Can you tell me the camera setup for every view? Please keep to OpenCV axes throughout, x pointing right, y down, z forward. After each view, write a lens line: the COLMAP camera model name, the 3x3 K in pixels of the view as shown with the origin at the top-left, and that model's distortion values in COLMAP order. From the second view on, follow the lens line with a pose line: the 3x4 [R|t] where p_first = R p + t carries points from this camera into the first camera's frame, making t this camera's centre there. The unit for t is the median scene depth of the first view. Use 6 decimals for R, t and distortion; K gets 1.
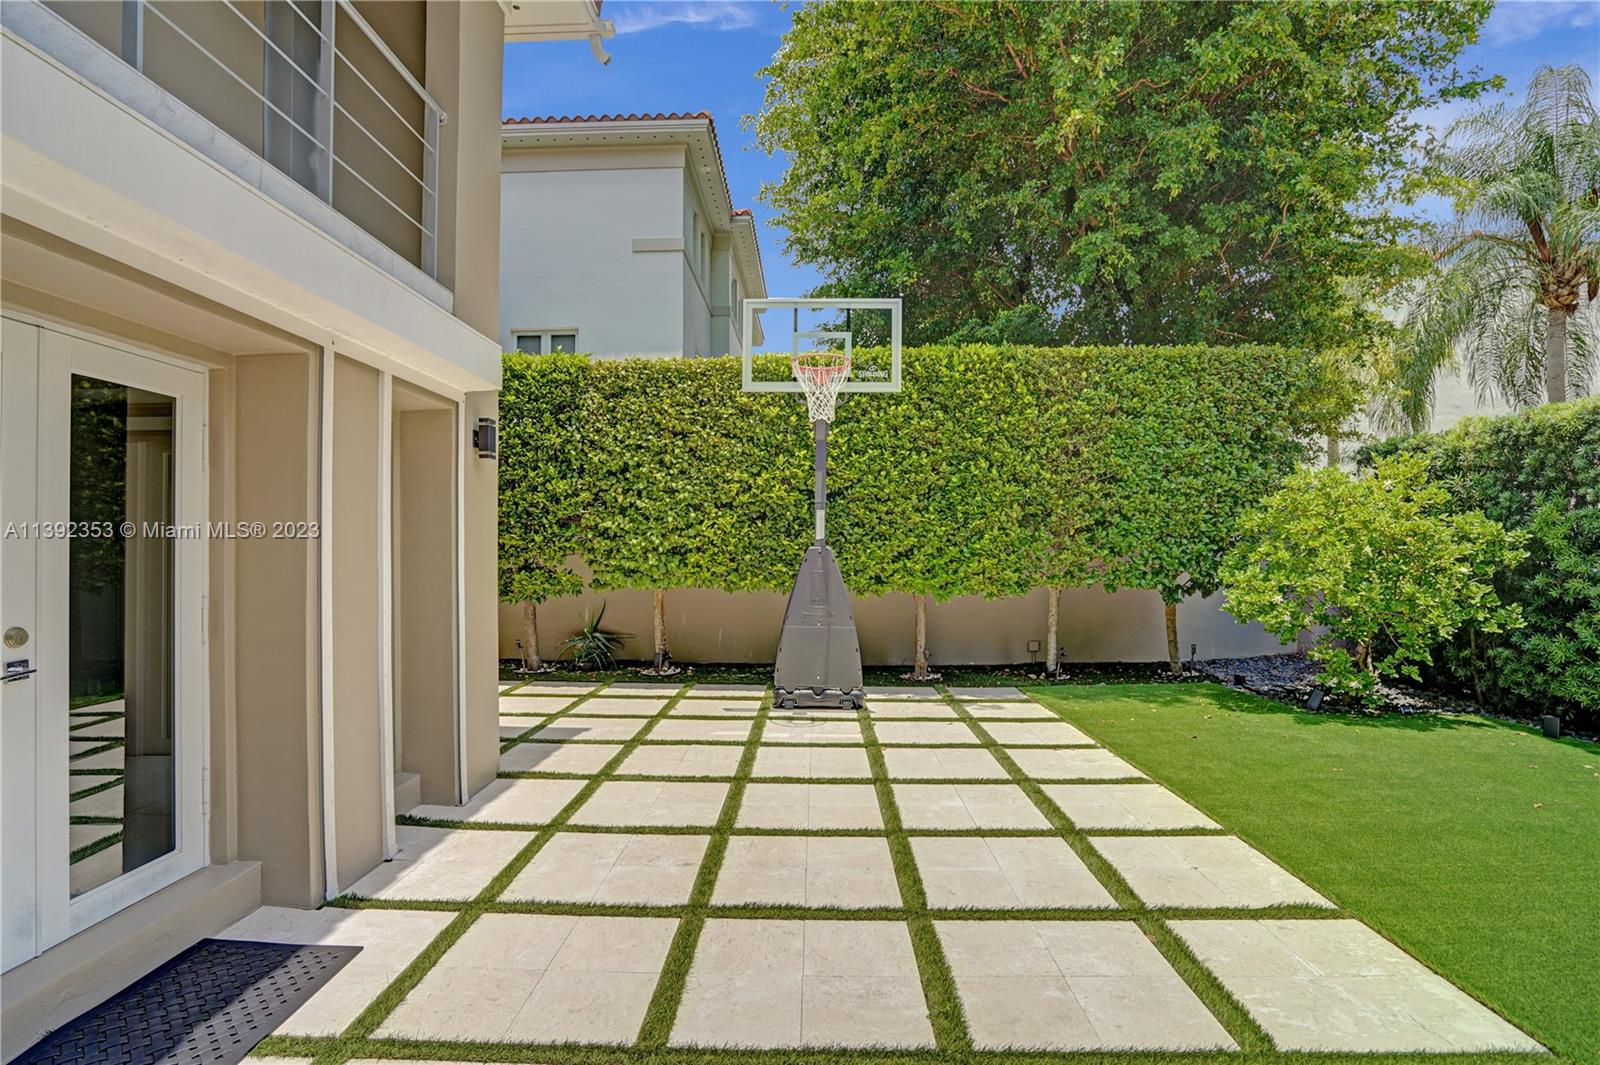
lens RADIAL K [[763.8, 0, 800.0], [0, 763.8, 532.5], [0, 0, 1]] dist [-0.029065, -0.000311]
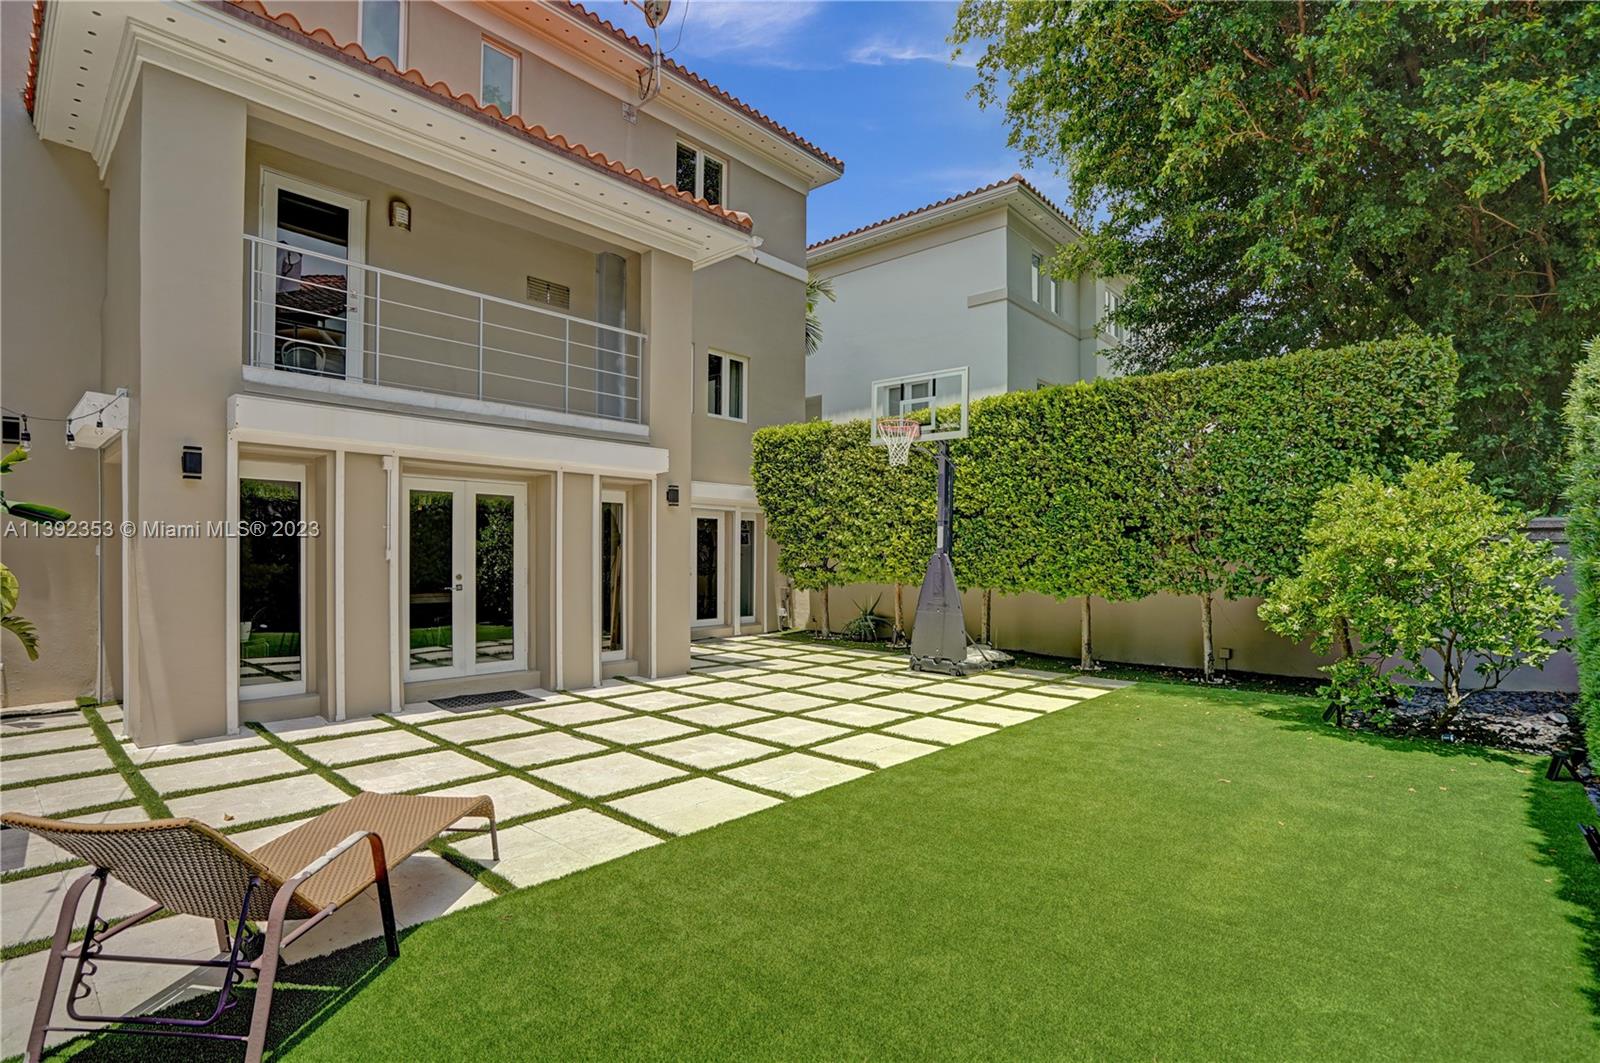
lens RADIAL K [[758.5, 0, 801.6], [0, 758.5, 545.4], [0, 0, 1]] dist [-0.002854, 0.000254]
pose [[0.766228, 0.001998, -0.642566, 0.647948], [0.003053, 0.999973, 0.006750, -0.005291], [0.642562, -0.007133, 0.766201, -0.165531]]
